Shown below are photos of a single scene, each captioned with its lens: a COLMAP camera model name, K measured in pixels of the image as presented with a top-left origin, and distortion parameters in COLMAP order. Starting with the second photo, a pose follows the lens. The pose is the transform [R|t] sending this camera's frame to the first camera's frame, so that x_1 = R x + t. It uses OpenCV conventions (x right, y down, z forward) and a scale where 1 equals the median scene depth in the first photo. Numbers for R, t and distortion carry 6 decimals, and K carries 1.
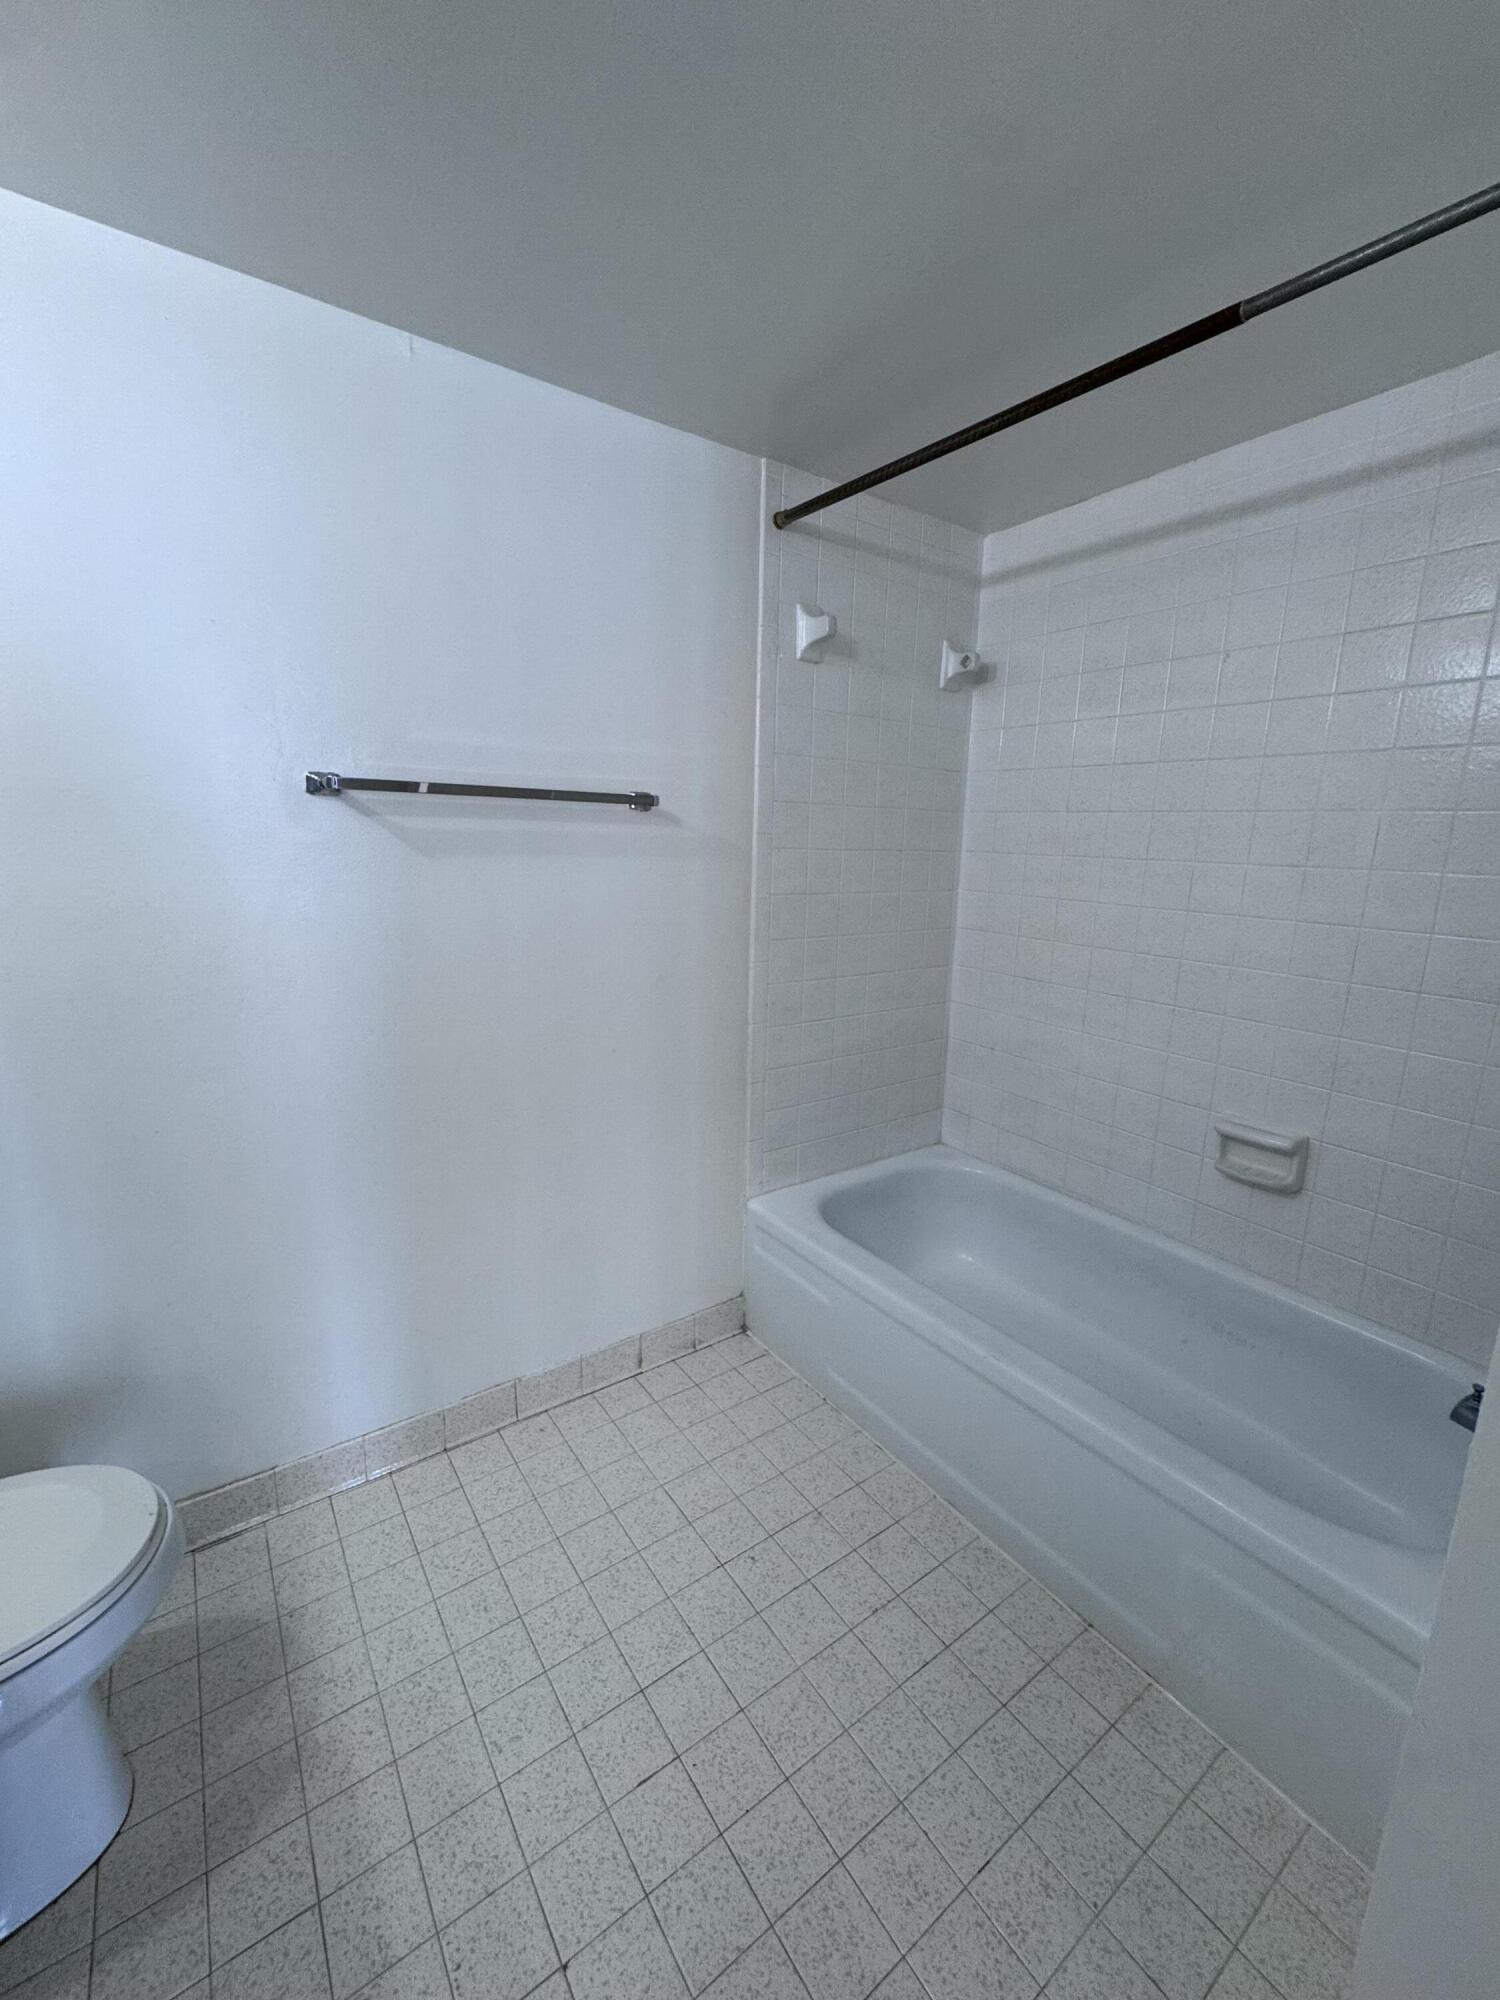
lens RADIAL K [[818.3, 0, 750.0], [0, 818.3, 1000.0], [0, 0, 1]] dist [-0.000345, 0.002896]
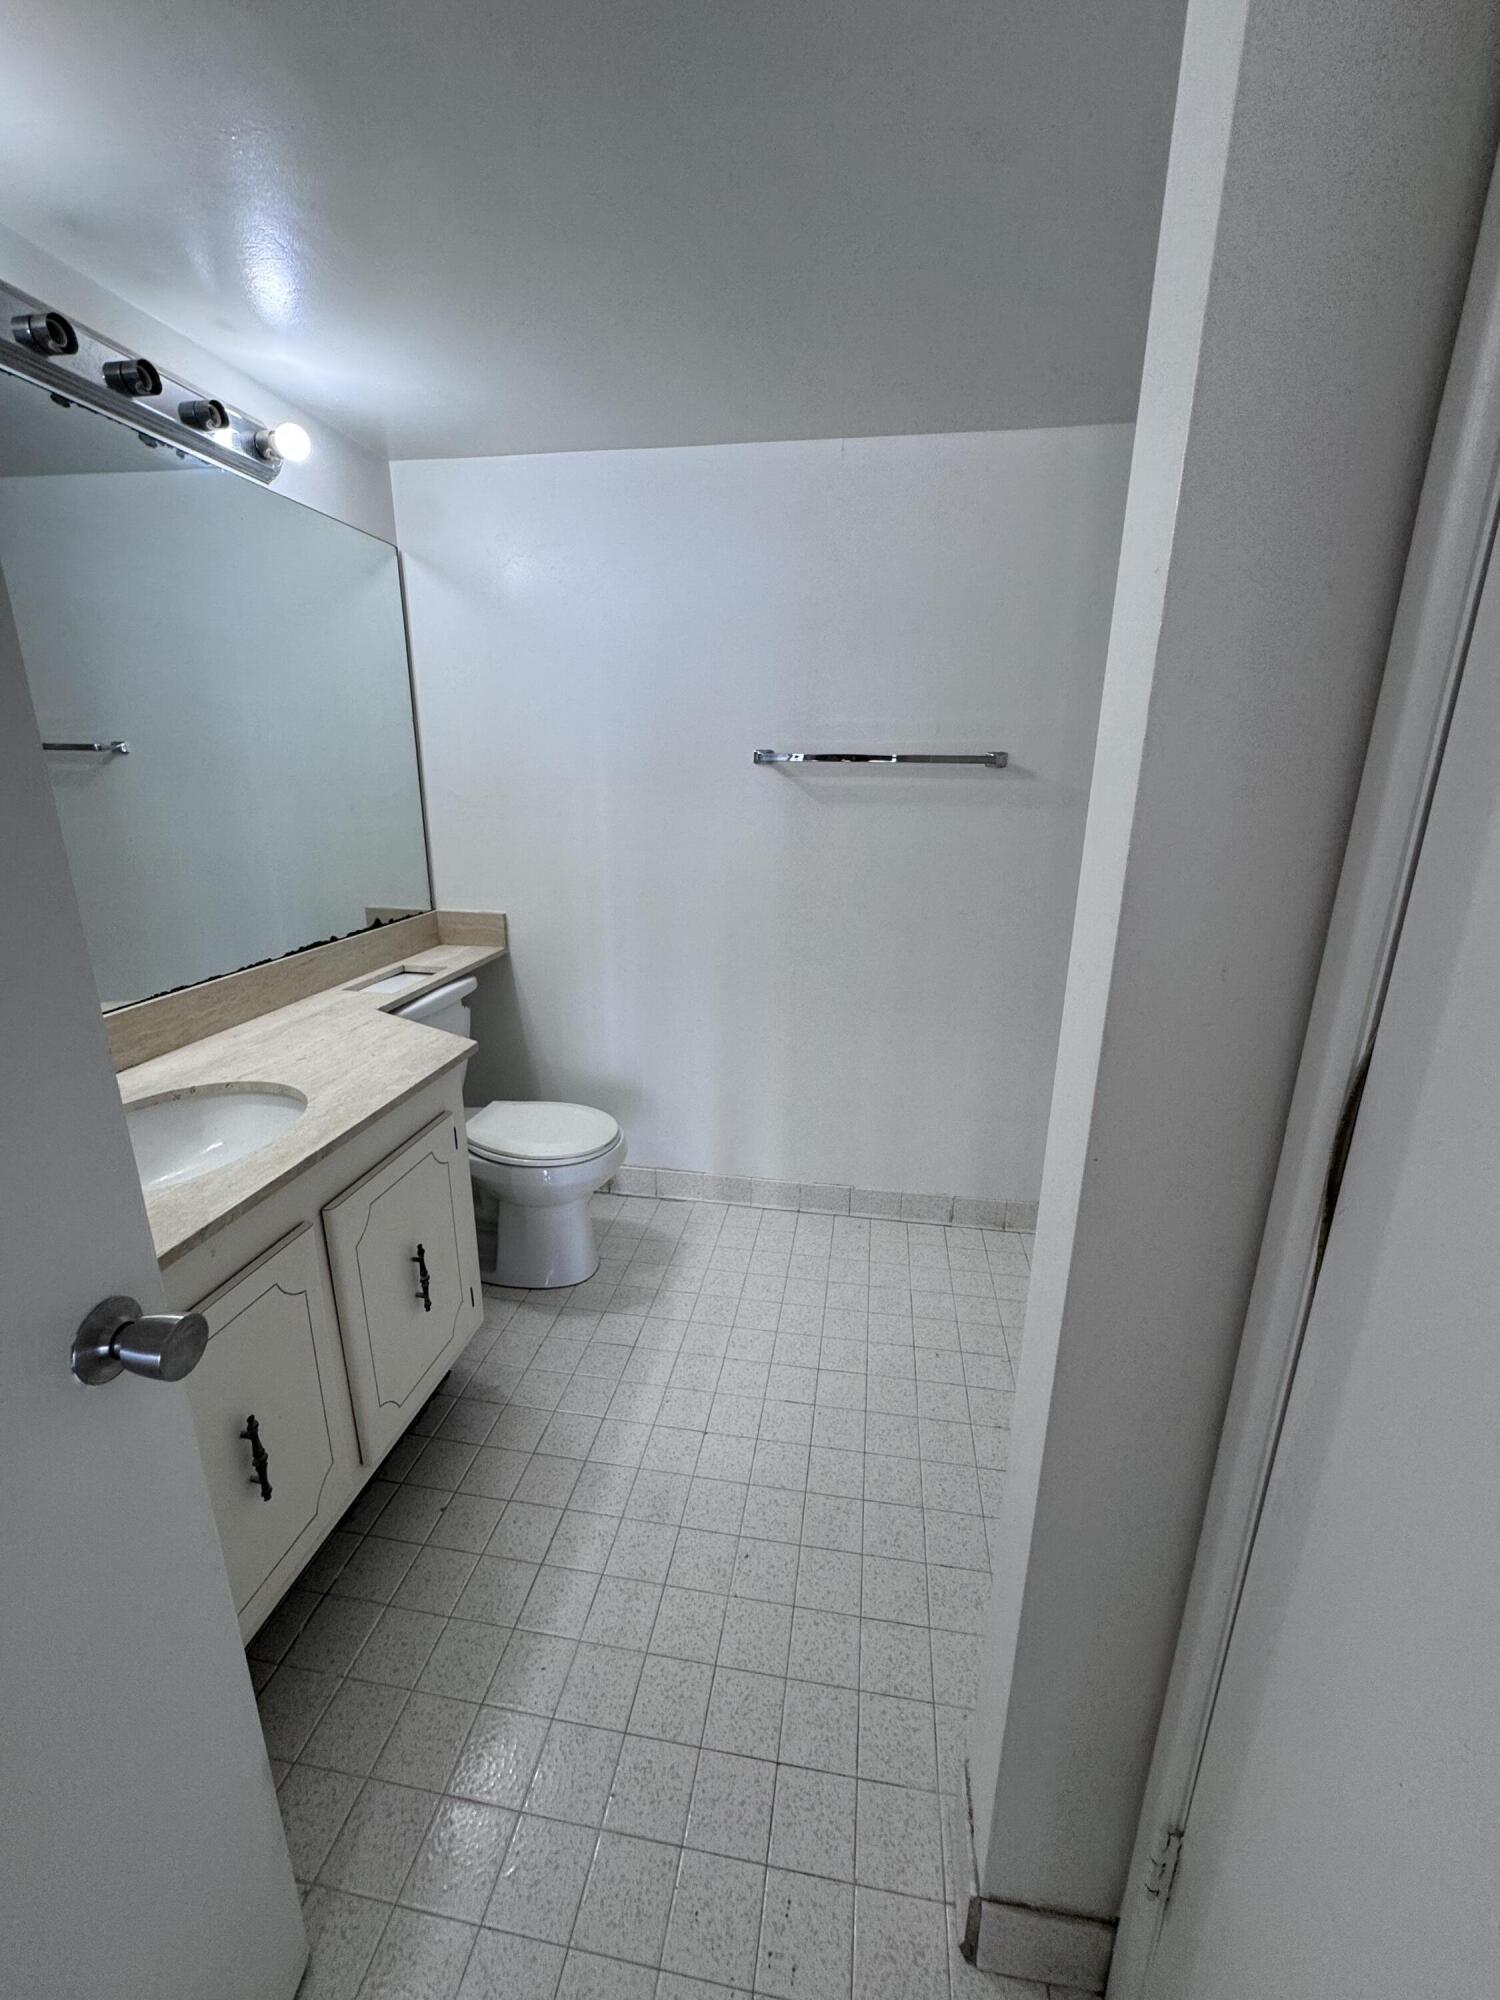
lens RADIAL K [[794.5, 0, 750.0], [0, 794.5, 1000.0], [0, 0, 1]] dist [-0.010380, -0.000069]
pose [[0.713322, 0.171632, -0.679495, 0.586492], [-0.134471, 0.985053, 0.107648, 0.038717], [0.687814, 0.014585, 0.725740, -0.130792]]
